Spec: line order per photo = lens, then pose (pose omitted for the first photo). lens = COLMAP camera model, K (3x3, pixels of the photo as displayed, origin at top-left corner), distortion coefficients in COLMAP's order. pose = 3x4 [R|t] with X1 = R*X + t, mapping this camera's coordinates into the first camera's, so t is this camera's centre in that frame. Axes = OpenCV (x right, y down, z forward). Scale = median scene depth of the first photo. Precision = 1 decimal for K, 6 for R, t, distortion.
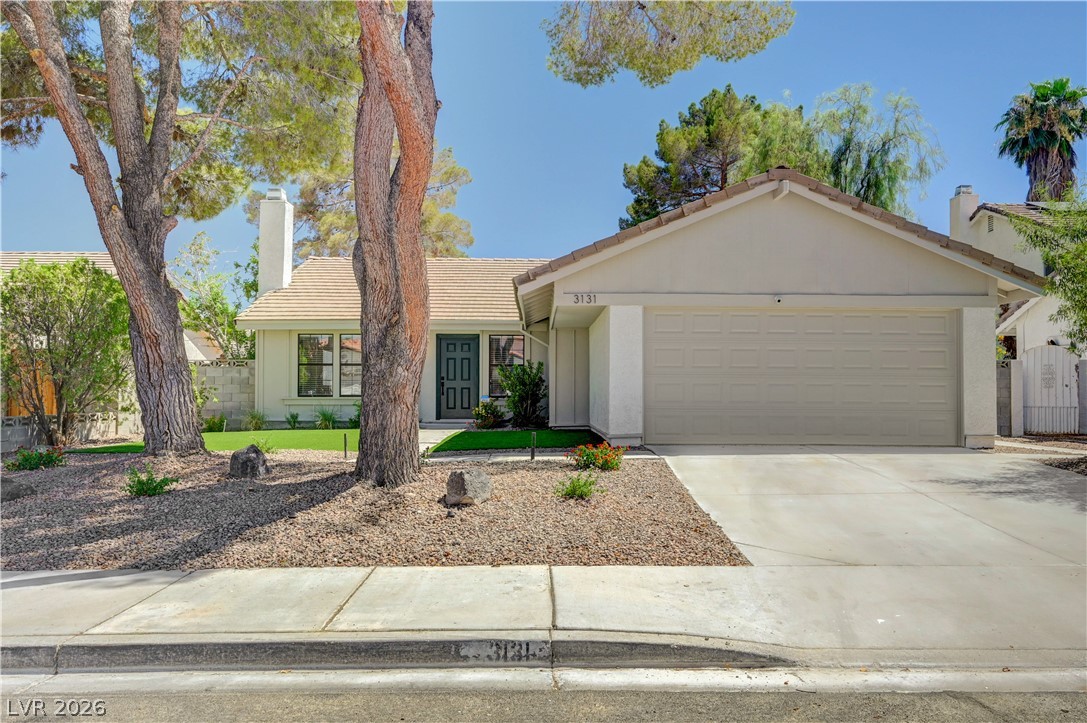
lens RADIAL K [[768.7, 0, 541.3], [0, 768.7, 377.1], [0, 0, 1]] dist [0.005964, 0.002784]
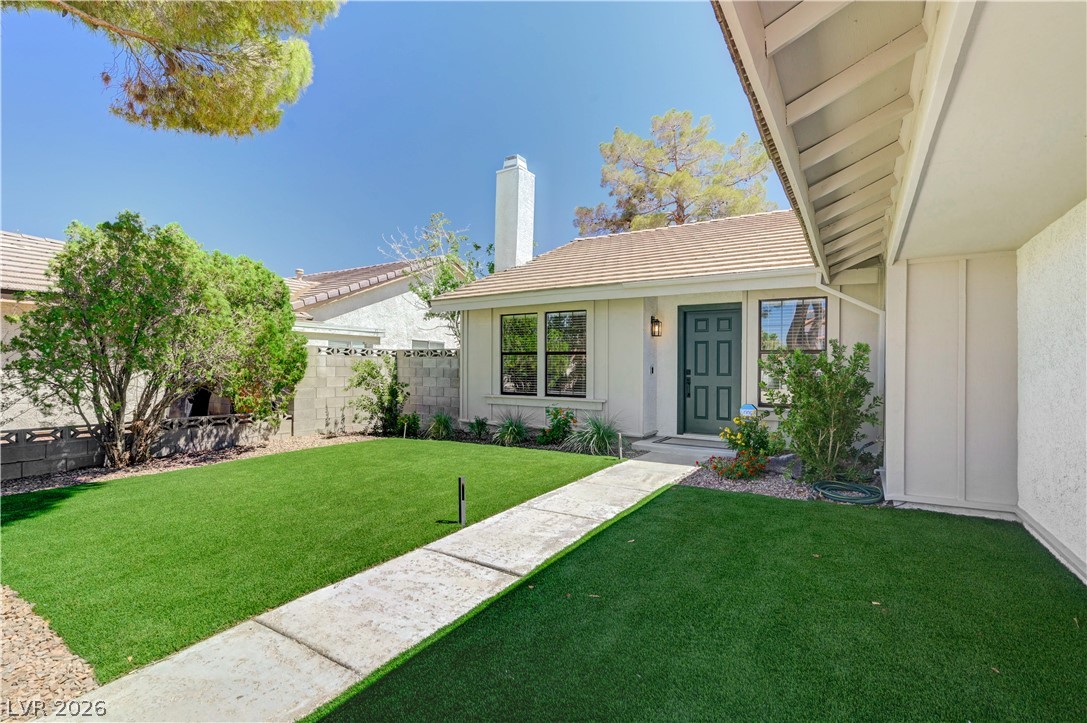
lens RADIAL K [[499.4, 0, 543.5], [0, 499.4, 361.5], [0, 0, 1]] dist [0.003703, 0.000152]
pose [[0.838686, -0.001131, -0.544614, 0.002205], [0.004867, 0.999973, 0.005417, -0.011183], [0.544593, -0.007194, 0.838670, 0.606134]]
